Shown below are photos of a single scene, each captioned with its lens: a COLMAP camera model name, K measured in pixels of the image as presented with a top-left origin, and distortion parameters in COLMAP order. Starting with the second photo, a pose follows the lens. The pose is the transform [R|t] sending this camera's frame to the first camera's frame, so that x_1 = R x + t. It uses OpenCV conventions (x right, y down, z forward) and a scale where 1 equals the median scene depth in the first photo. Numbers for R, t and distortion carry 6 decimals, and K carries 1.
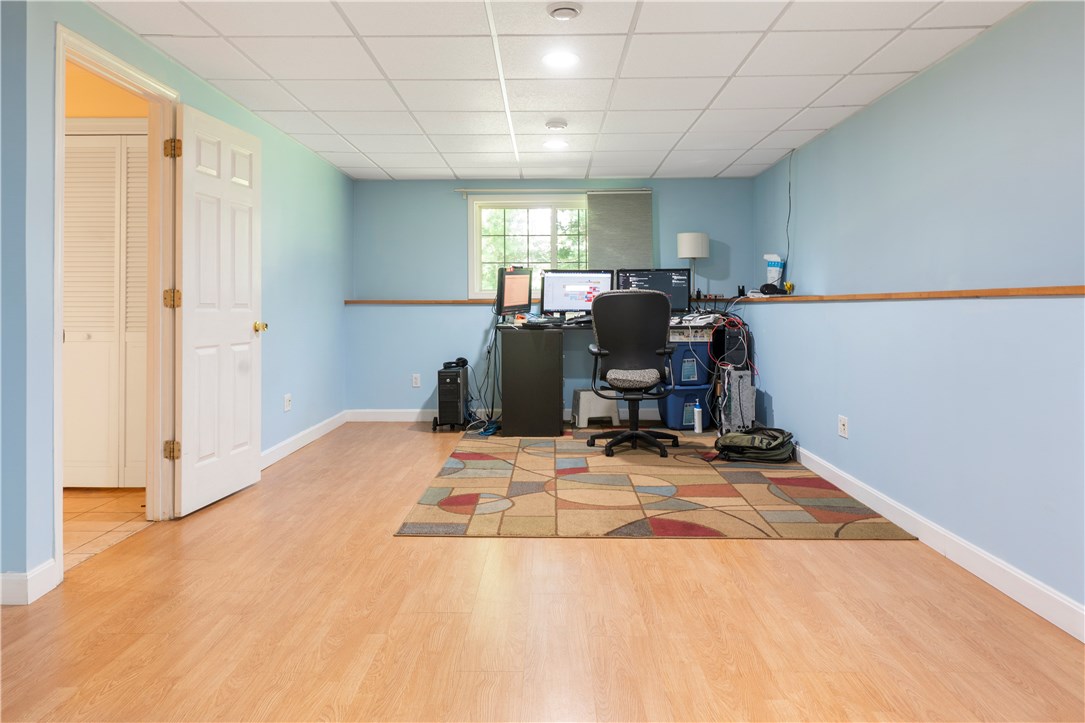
lens RADIAL K [[712.6, 0, 537.9], [0, 712.6, 360.1], [0, 0, 1]] dist [0.001436, 0.002391]
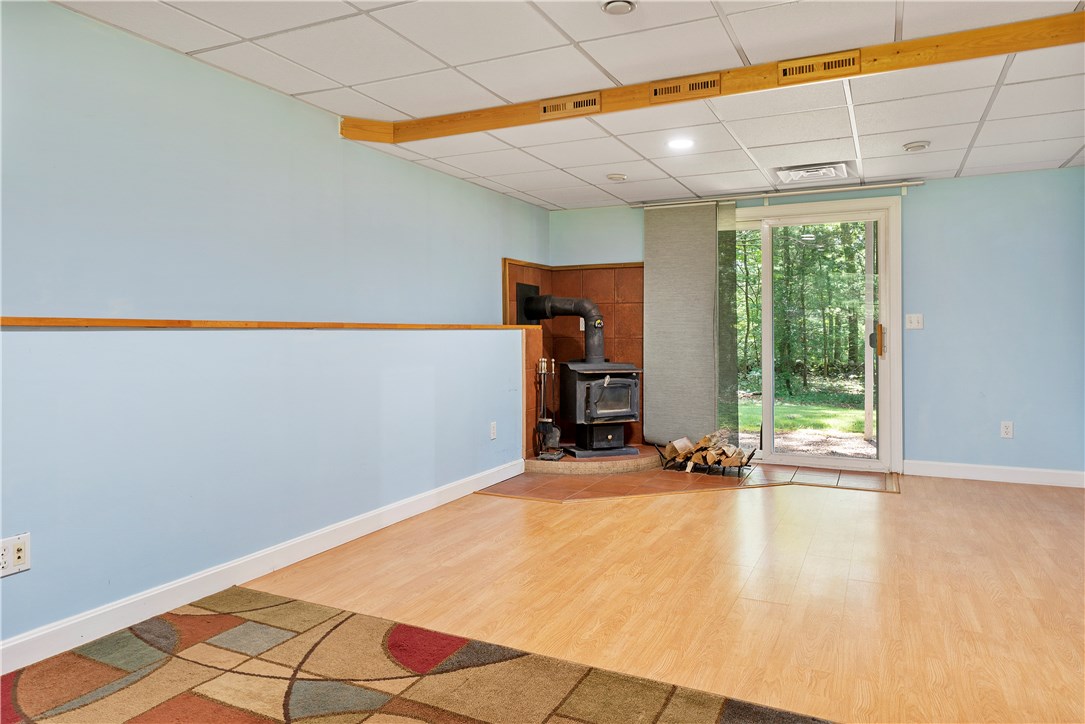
lens RADIAL K [[712.6, 0, 537.9], [0, 712.6, 360.6], [0, 0, 1]] dist [0.001436, 0.002391]
pose [[-0.906086, -0.011029, 0.422950, -0.291163], [0.037290, 0.993688, 0.105799, -0.168629], [-0.421448, 0.111635, -0.899955, 2.189102]]
